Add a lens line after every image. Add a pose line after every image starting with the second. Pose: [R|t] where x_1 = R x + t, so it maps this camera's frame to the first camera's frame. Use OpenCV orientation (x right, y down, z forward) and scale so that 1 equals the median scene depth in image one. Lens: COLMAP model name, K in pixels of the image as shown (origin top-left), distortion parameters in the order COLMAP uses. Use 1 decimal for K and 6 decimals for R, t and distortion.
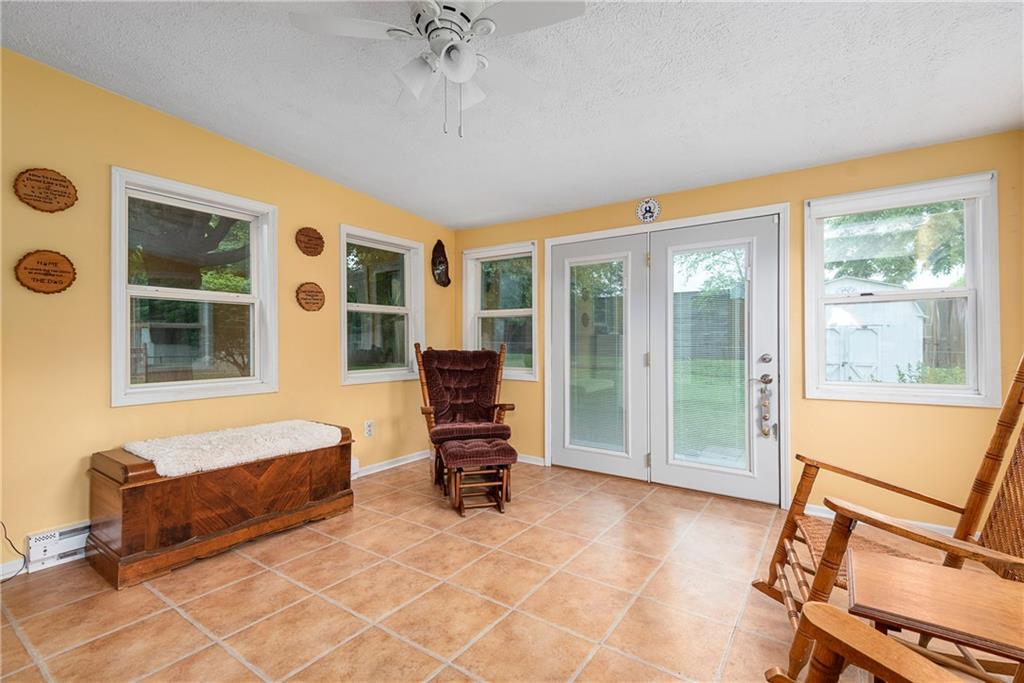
lens RADIAL K [[462.0, 0, 513.5], [0, 462.0, 337.4], [0, 0, 1]] dist [0.018205, -0.004876]
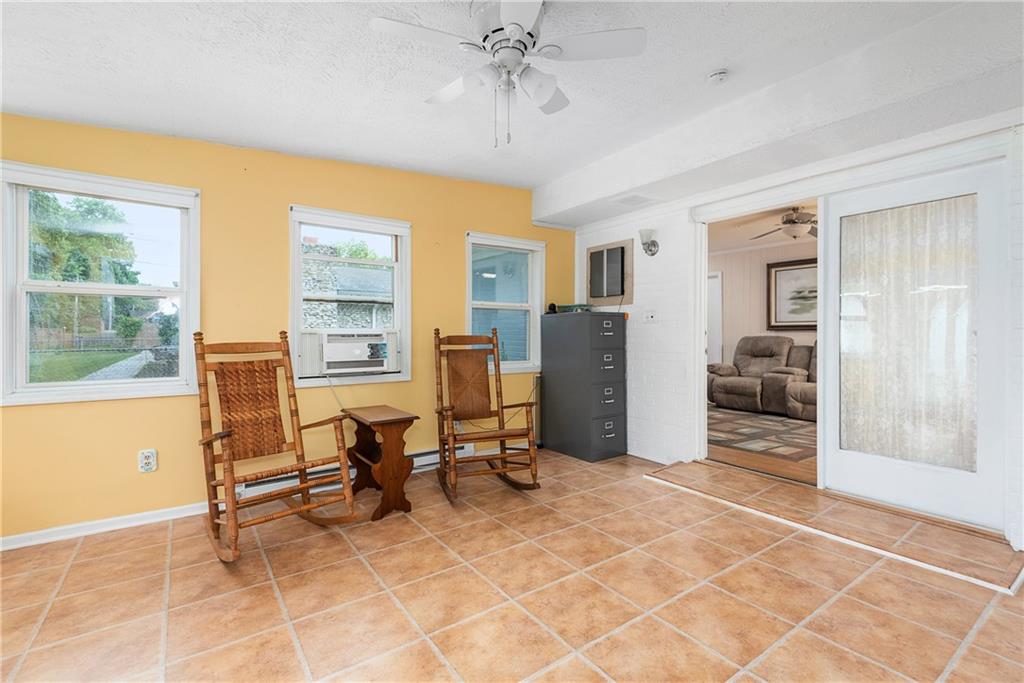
lens RADIAL K [[462.0, 0, 517.4], [0, 462.0, 337.9], [0, 0, 1]] dist [0.018205, -0.004876]
pose [[-0.942099, -0.001325, 0.335333, -0.522101], [0.002308, 0.999943, 0.010435, 0.000232], [-0.335328, 0.010605, -0.942042, 1.987600]]
